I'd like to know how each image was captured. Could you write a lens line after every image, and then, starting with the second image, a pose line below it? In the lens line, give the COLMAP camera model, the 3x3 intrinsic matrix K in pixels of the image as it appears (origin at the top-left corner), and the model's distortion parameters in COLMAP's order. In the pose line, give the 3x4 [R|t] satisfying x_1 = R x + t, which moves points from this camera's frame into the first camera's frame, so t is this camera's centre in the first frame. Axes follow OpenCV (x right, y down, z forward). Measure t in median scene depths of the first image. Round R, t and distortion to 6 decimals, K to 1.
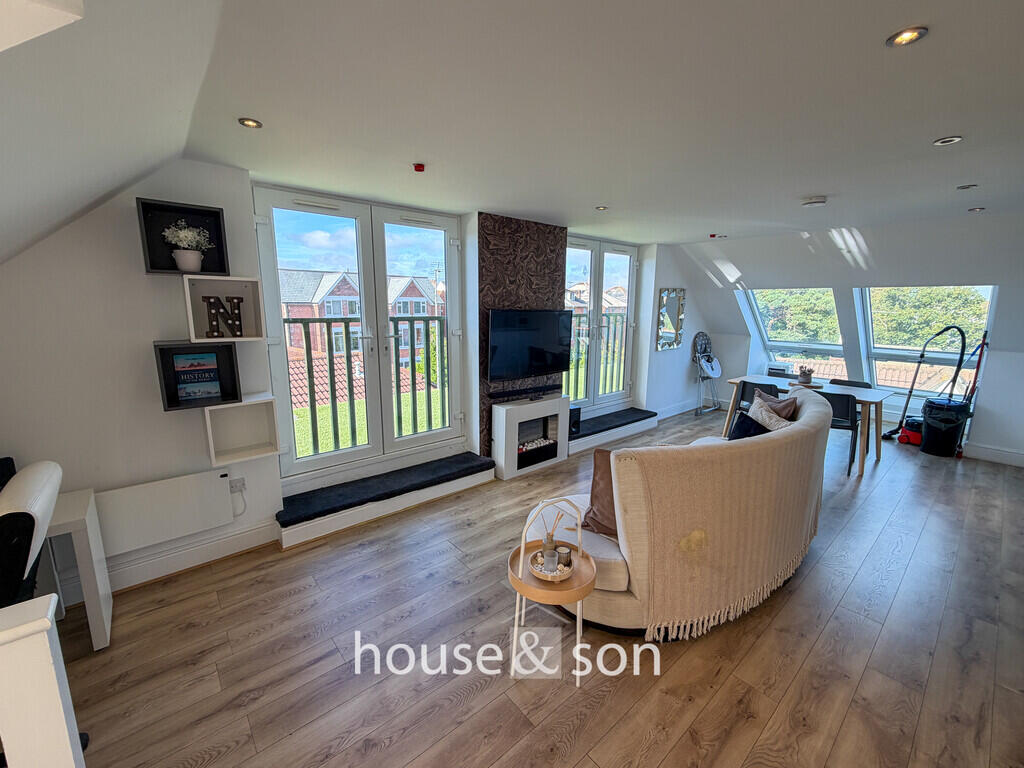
lens RADIAL K [[423.9, 0, 512.0], [0, 423.9, 384.0], [0, 0, 1]] dist [0.000555, -0.000001]
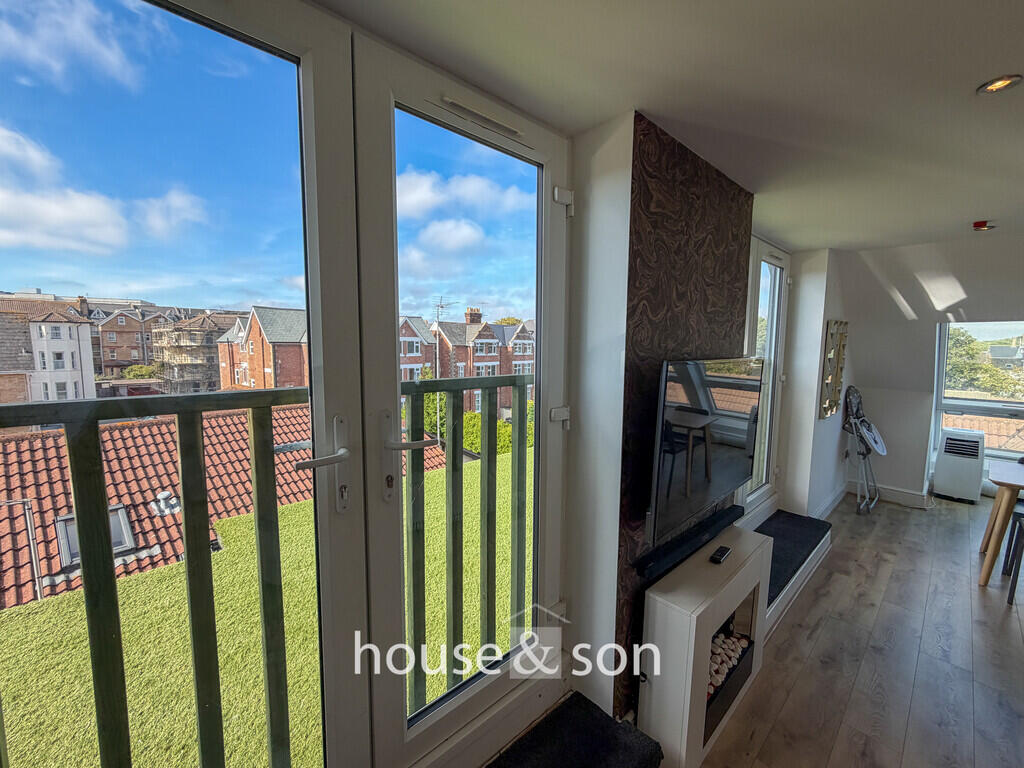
lens RADIAL K [[411.2, 0, 512.0], [0, 411.2, 384.0], [0, 0, 1]] dist [-0.000334, -0.000032]
pose [[0.999576, -0.001746, 0.029055, -0.195241], [0.004325, 0.996027, -0.088949, -0.119914], [-0.028785, 0.089037, 0.995612, 0.624124]]
